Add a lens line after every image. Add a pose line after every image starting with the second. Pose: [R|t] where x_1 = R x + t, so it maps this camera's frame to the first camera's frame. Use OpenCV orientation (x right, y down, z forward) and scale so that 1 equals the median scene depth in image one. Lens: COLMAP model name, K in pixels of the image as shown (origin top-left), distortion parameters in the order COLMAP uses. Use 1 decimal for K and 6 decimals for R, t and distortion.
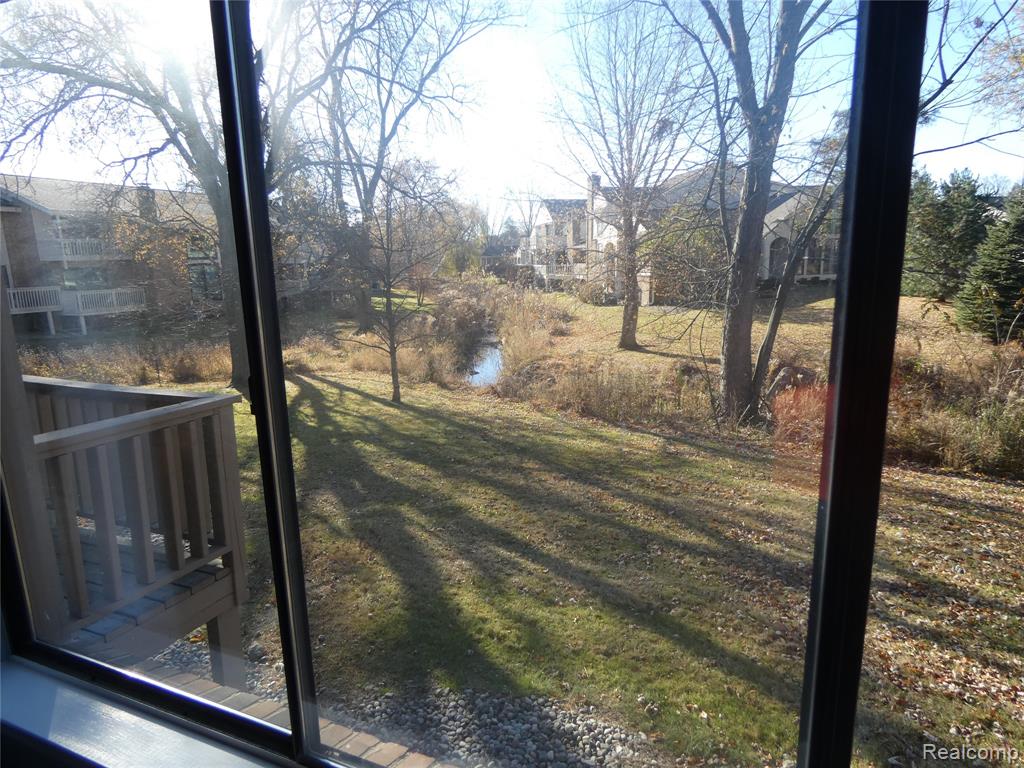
lens RADIAL K [[621.5, 0, 515.4], [0, 621.5, 382.5], [0, 0, 1]] dist [-0.002859, -0.002602]
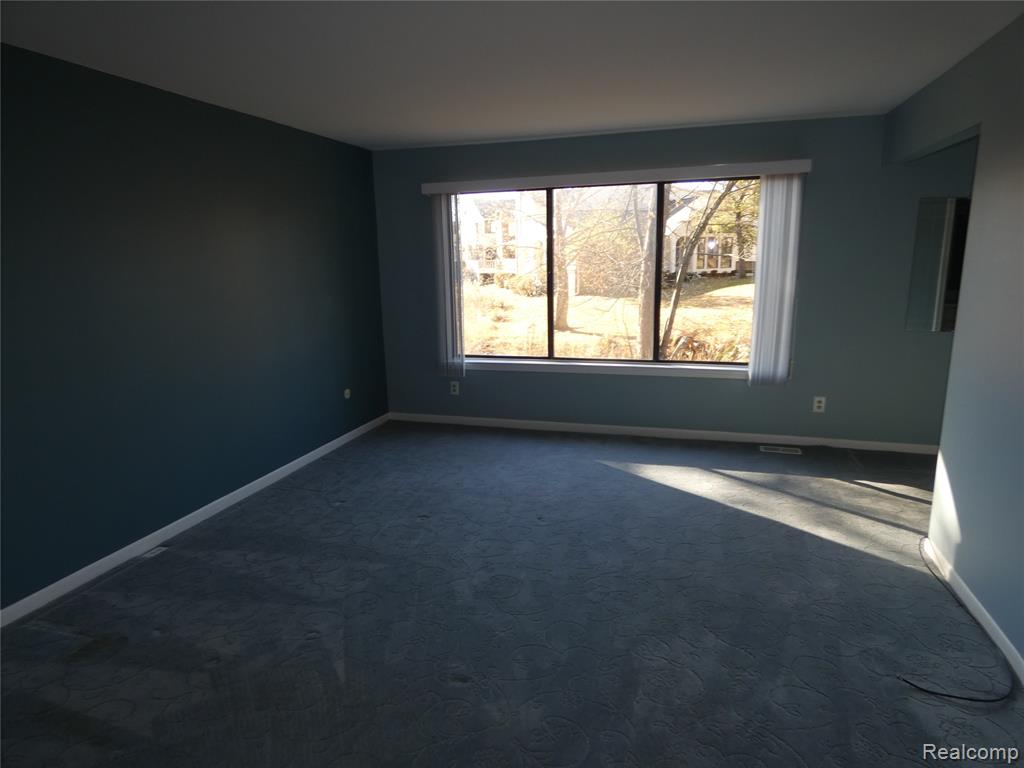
lens RADIAL K [[621.5, 0, 509.1], [0, 621.5, 382.8], [0, 0, 1]] dist [-0.002859, -0.002602]
pose [[0.992856, -0.025473, 0.116570, -0.055601], [0.024895, 0.999670, 0.006413, 0.034386], [-0.116694, -0.003465, 0.993162, -0.161155]]
